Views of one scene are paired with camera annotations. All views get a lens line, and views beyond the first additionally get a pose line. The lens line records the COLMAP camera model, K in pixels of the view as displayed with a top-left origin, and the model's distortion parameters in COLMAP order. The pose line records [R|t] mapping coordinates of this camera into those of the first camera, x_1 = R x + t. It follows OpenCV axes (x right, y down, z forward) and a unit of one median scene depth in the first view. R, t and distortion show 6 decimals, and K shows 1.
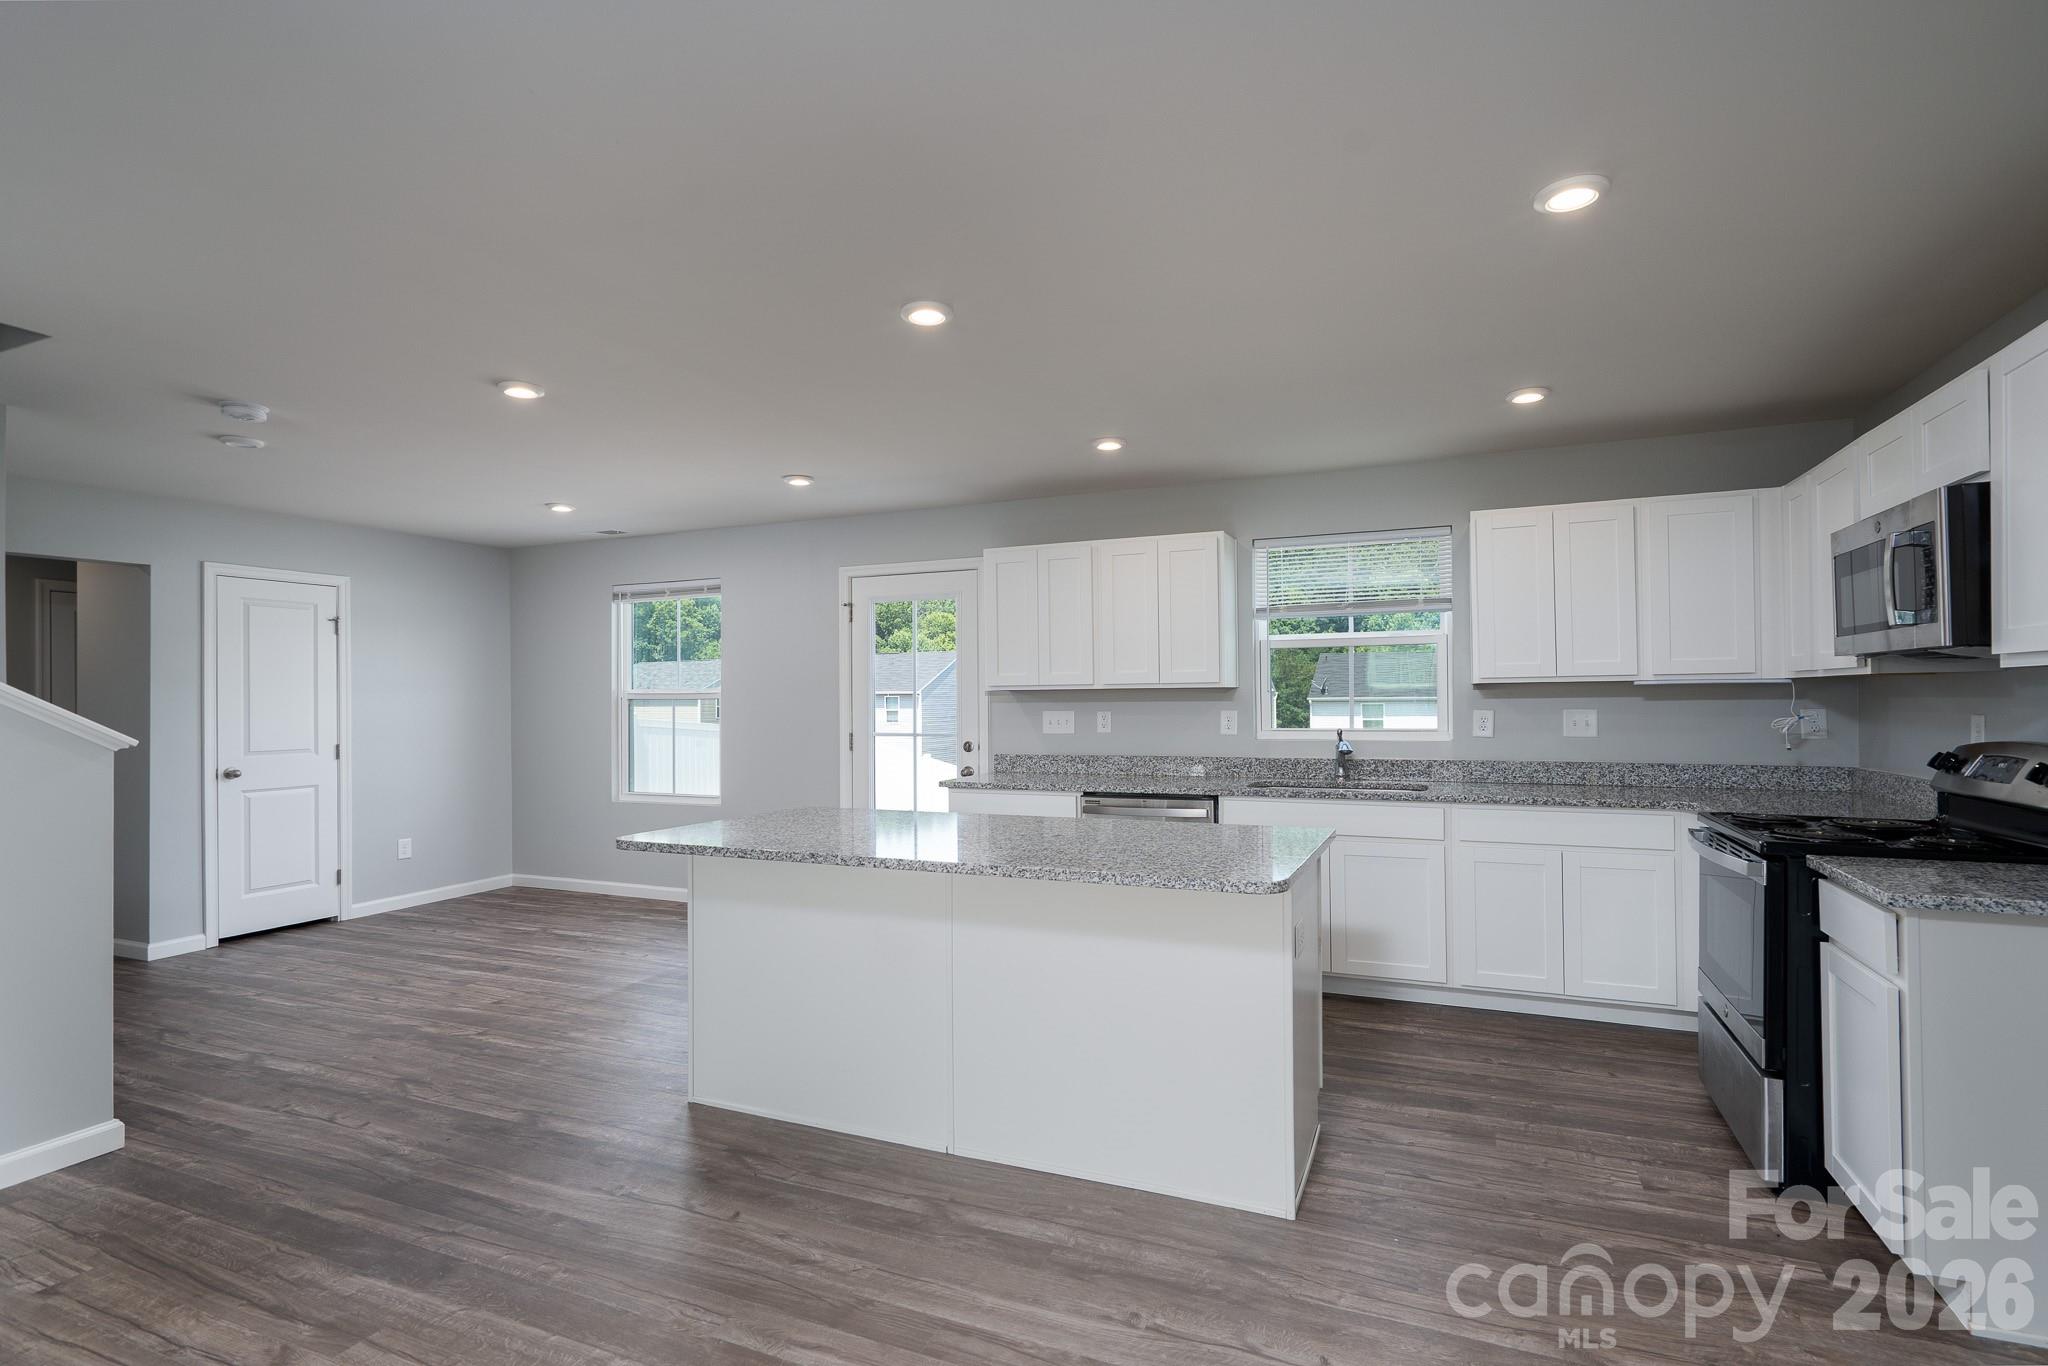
lens RADIAL K [[937.0, 0, 1078.9], [0, 937.0, 691.7], [0, 0, 1]] dist [0.001104, 0.001183]
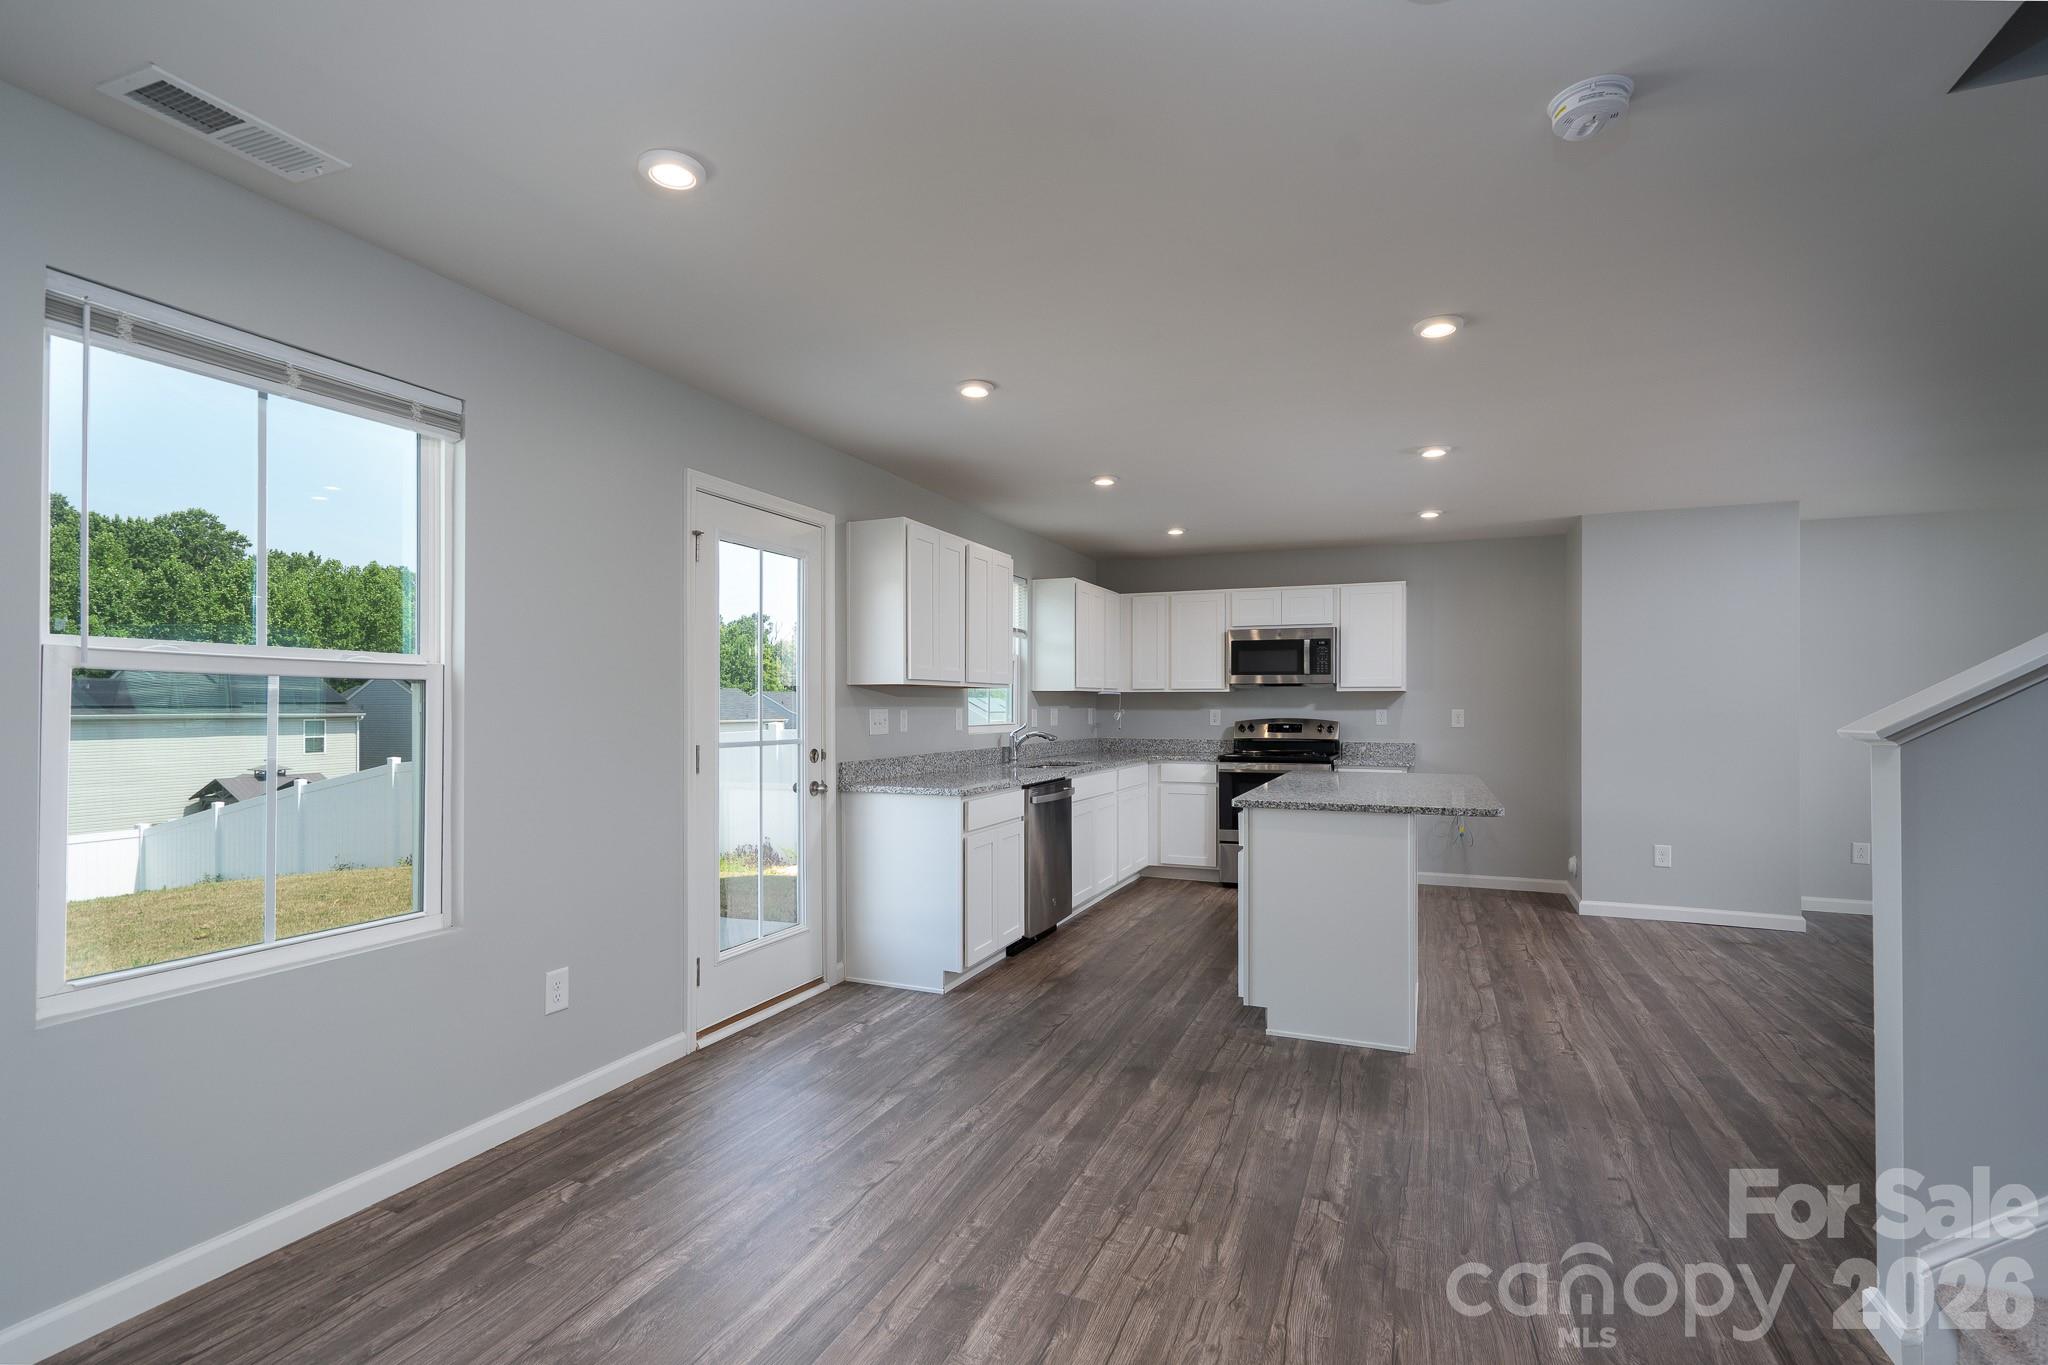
lens RADIAL K [[937.0, 0, 1022.7], [0, 937.0, 688.5], [0, 0, 1]] dist [0.001104, 0.001183]
pose [[0.056763, 0.025890, 0.998052, -0.888610], [-0.007882, 0.999644, -0.025483, 0.022747], [-0.998357, -0.006420, 0.056946, 0.801514]]
